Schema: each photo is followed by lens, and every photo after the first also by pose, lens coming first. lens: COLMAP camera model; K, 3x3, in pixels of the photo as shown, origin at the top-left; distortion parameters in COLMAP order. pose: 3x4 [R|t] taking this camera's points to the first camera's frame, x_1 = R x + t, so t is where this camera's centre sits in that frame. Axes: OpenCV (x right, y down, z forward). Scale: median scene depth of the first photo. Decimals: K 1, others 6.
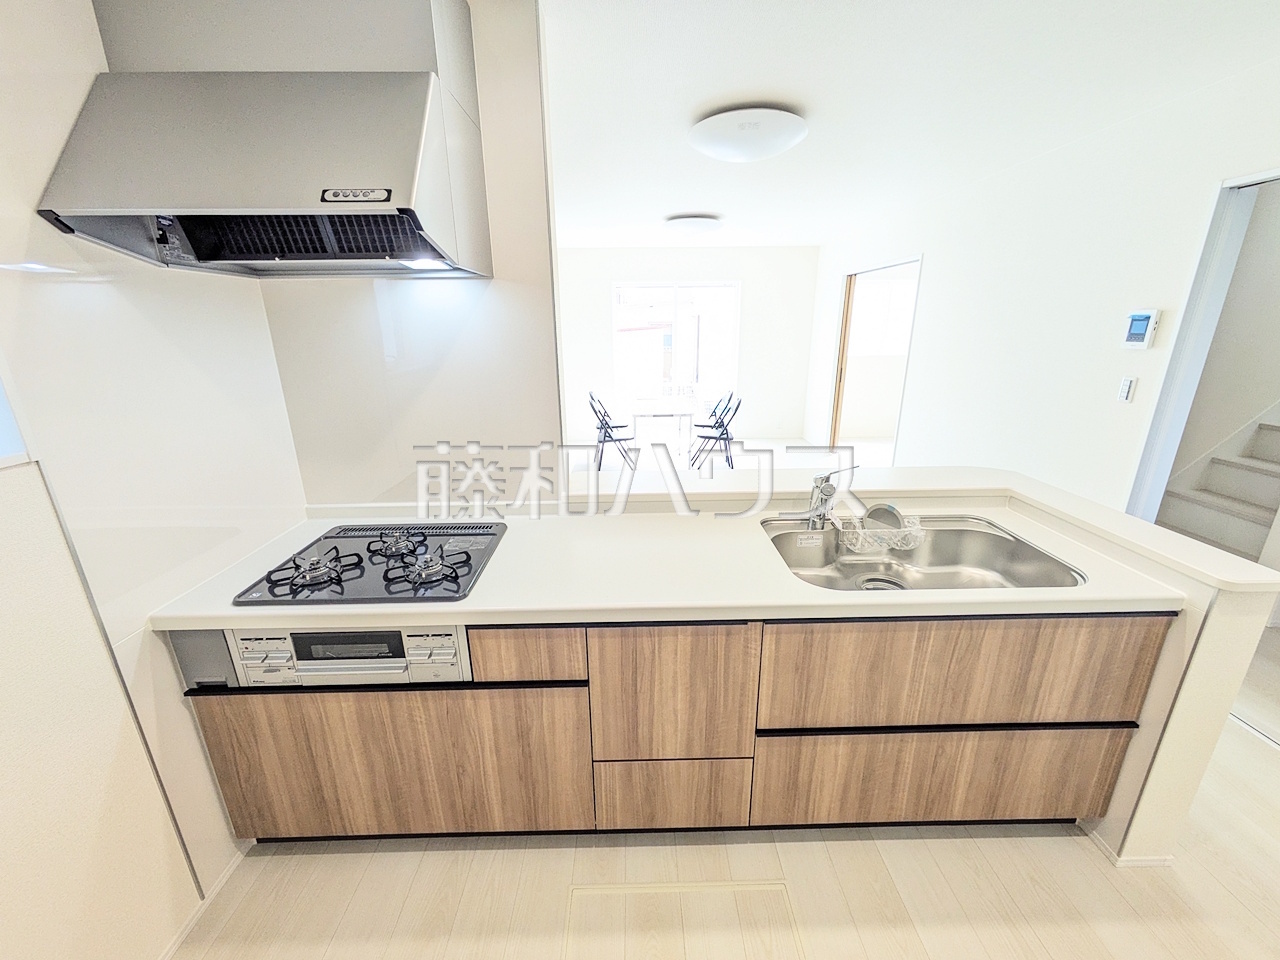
lens RADIAL K [[508.5, 0, 640.8], [0, 508.5, 479.8], [0, 0, 1]] dist [-0.001316, 0.001079]
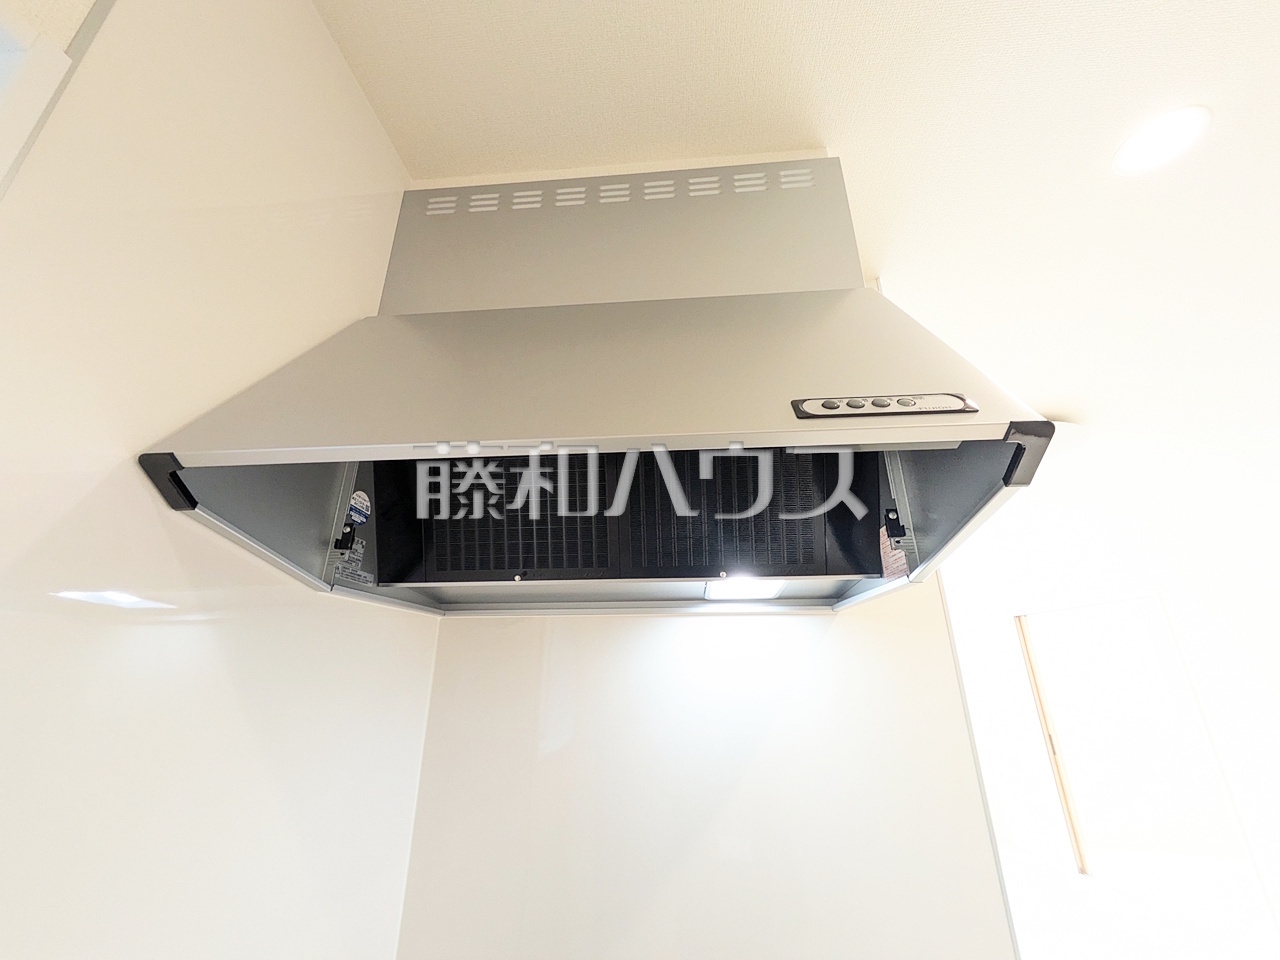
lens RADIAL K [[508.5, 0, 639.3], [0, 508.5, 478.5], [0, 0, 1]] dist [-0.001316, 0.001079]
pose [[0.995021, -0.031001, -0.094716, -0.539290], [-0.032534, 0.797279, -0.602733, -0.199396], [0.094201, 0.602814, 0.792301, 0.526413]]
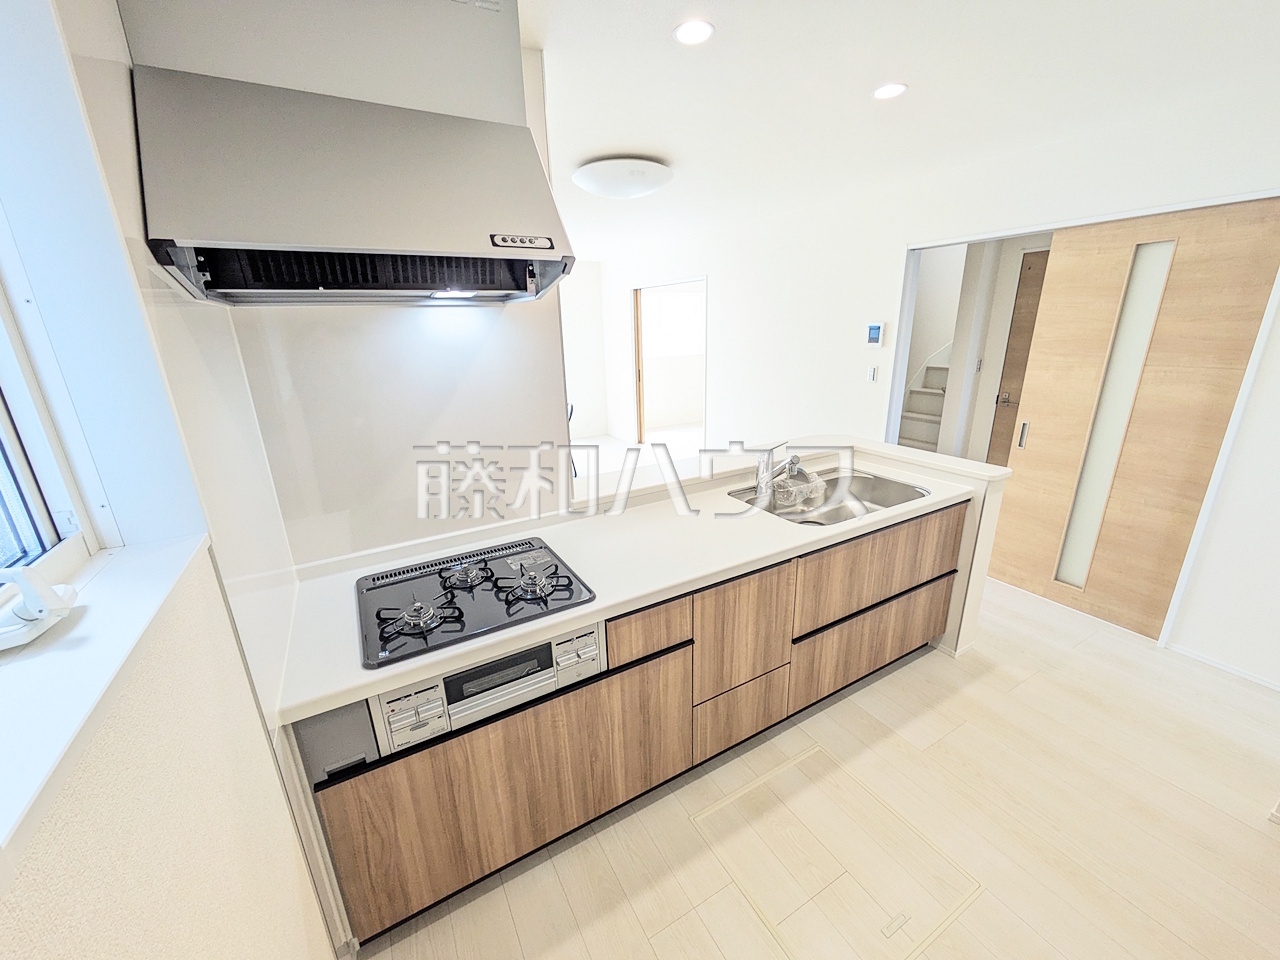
lens RADIAL K [[508.5, 0, 642.0], [0, 508.5, 479.0], [0, 0, 1]] dist [-0.001316, 0.001079]
pose [[0.875755, -0.154343, 0.457418, -0.689312], [0.158460, 0.986921, 0.029626, -0.038036], [-0.456008, 0.046537, 0.888758, -0.045569]]
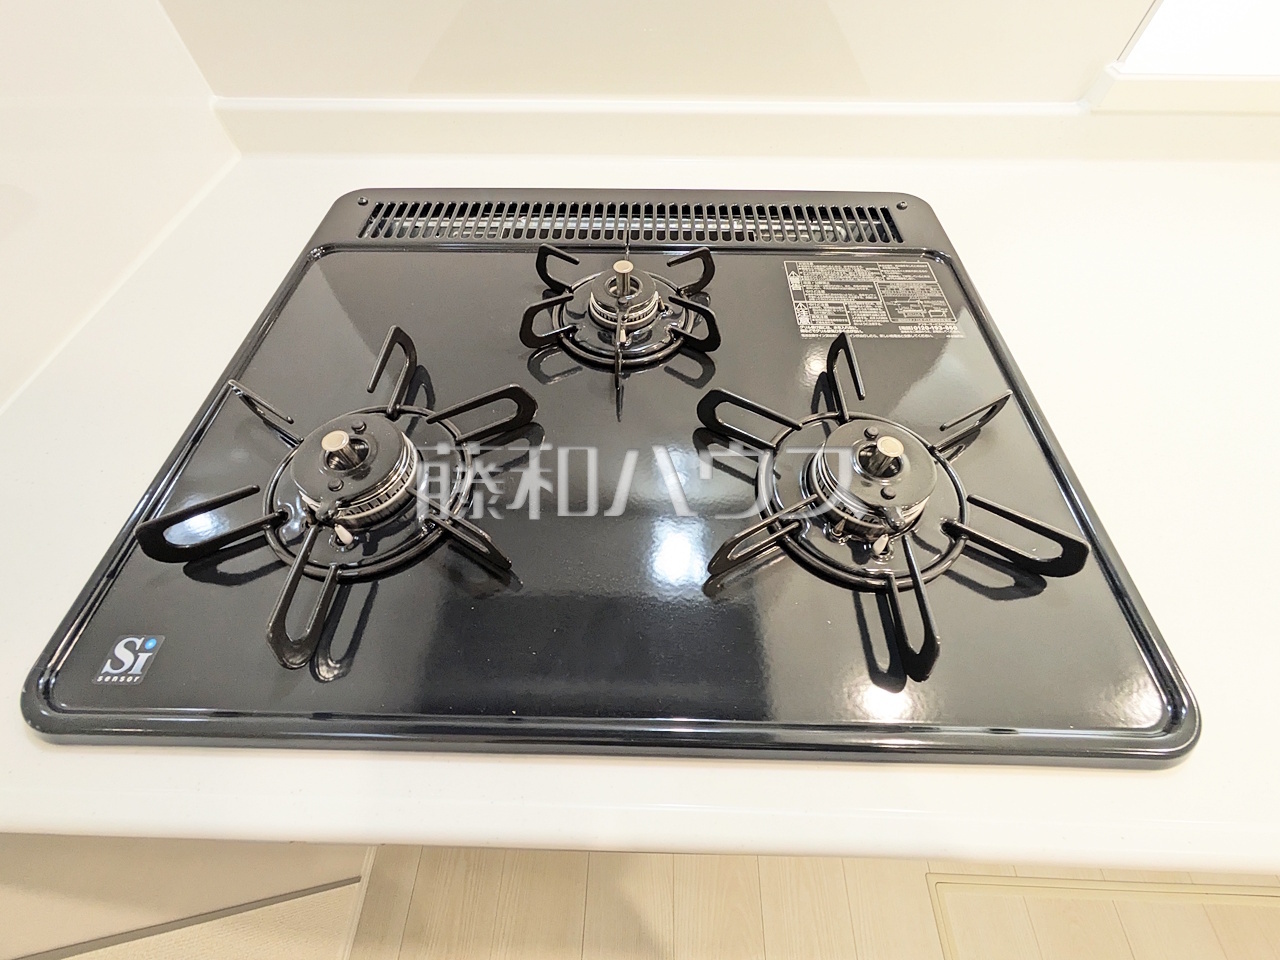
lens RADIAL K [[508.5, 0, 642.9], [0, 508.5, 481.1], [0, 0, 1]] dist [-0.001316, 0.001079]
pose [[0.998804, 0.044163, -0.020961, -0.525604], [-0.020817, 0.772200, 0.635039, 0.037795], [0.044231, -0.633843, 0.772196, 0.857508]]
